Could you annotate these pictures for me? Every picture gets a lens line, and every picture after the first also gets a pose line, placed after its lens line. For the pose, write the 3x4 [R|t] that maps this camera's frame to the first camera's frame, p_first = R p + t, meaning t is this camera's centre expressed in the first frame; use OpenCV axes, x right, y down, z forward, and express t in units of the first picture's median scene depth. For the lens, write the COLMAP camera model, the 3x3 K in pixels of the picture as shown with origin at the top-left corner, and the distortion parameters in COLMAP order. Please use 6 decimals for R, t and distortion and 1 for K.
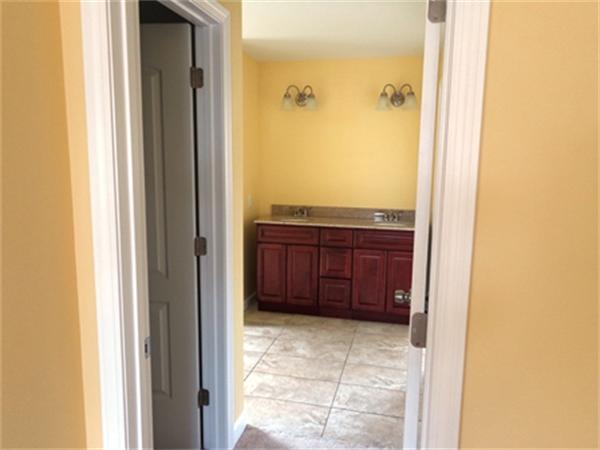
lens RADIAL K [[457.1, 0, 301.5], [0, 457.1, 224.6], [0, 0, 1]] dist [0.010982, 0.001365]
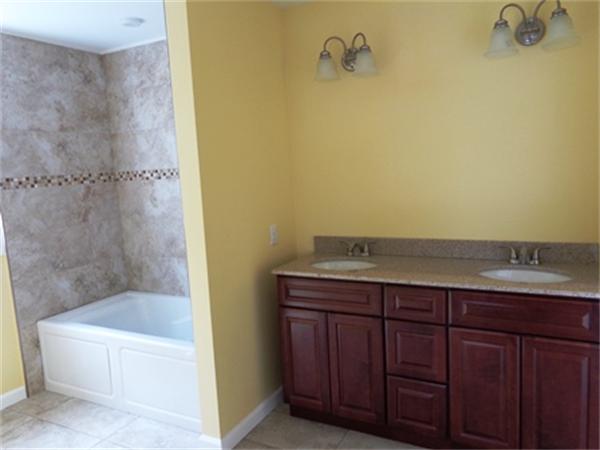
lens RADIAL K [[457.1, 0, 298.3], [0, 457.1, 226.8], [0, 0, 1]] dist [0.010982, 0.001365]
pose [[0.966897, -0.036075, -0.252603, 0.081222], [0.035559, 0.999346, -0.006606, -0.060056], [0.252676, -0.002595, 0.967547, 0.438646]]
